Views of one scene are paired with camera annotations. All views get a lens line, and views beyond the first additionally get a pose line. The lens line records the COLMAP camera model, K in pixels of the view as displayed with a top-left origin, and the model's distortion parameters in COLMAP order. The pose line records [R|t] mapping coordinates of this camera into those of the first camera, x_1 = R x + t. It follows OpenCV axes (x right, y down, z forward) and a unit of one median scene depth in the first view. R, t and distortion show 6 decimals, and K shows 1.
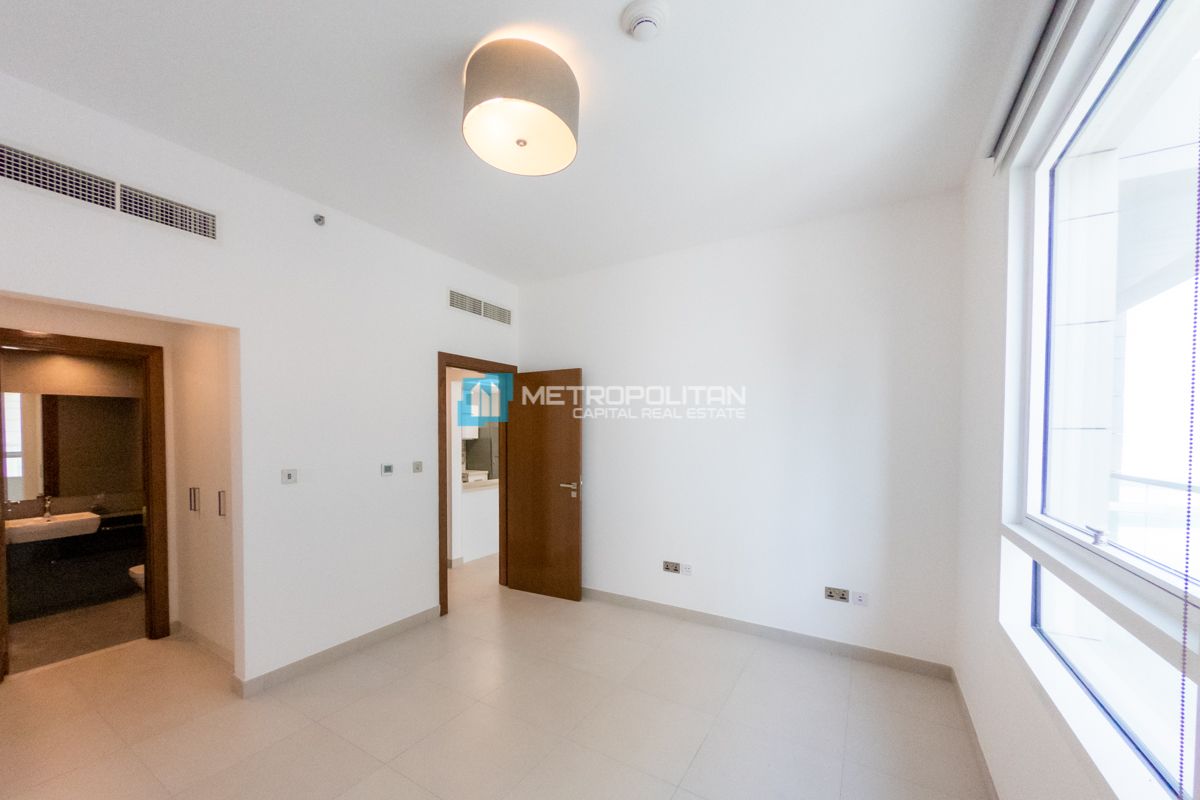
lens RADIAL K [[460.3, 0, 579.0], [0, 460.3, 432.8], [0, 0, 1]] dist [-0.000786, -0.000114]
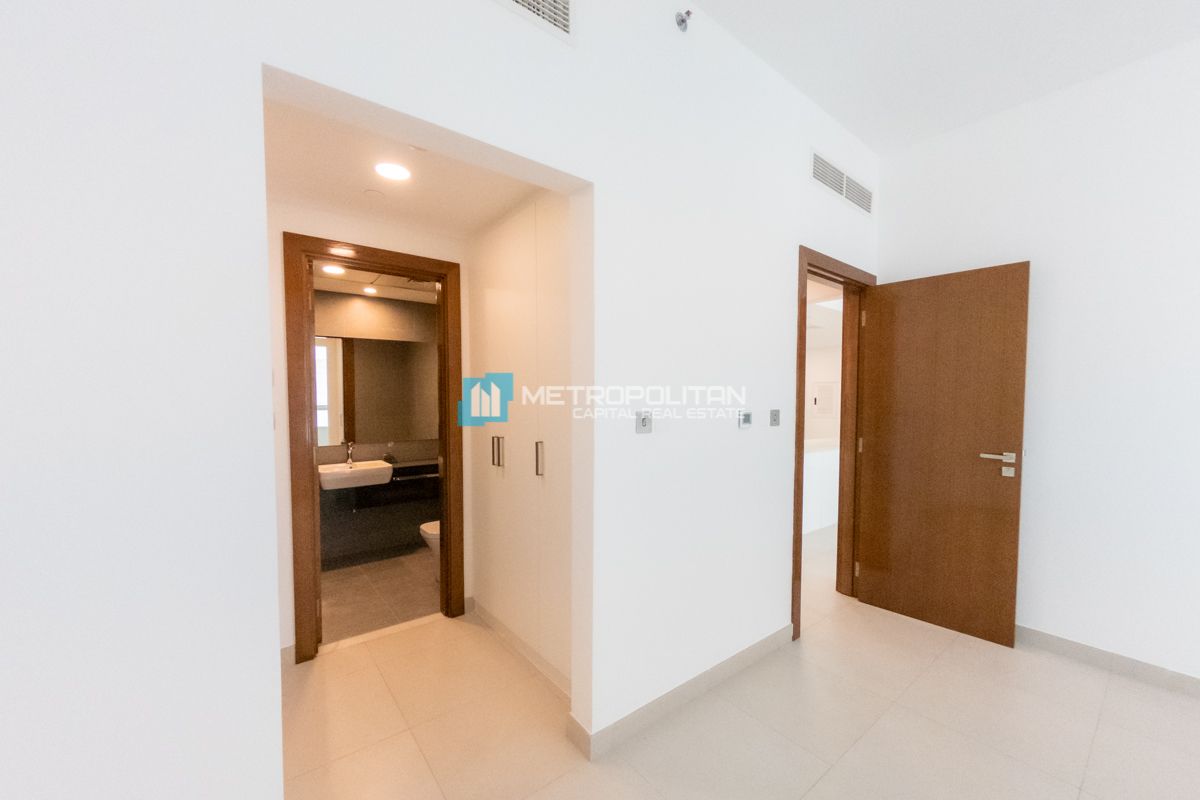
lens RADIAL K [[466.1, 0, 603.5], [0, 466.1, 407.9], [0, 0, 1]] dist [0.002268, 0.000215]
pose [[0.941480, 0.012135, -0.336850, -0.336621], [-0.006571, 0.999823, 0.017652, 0.046722], [0.337005, -0.014406, 0.941393, 0.266957]]
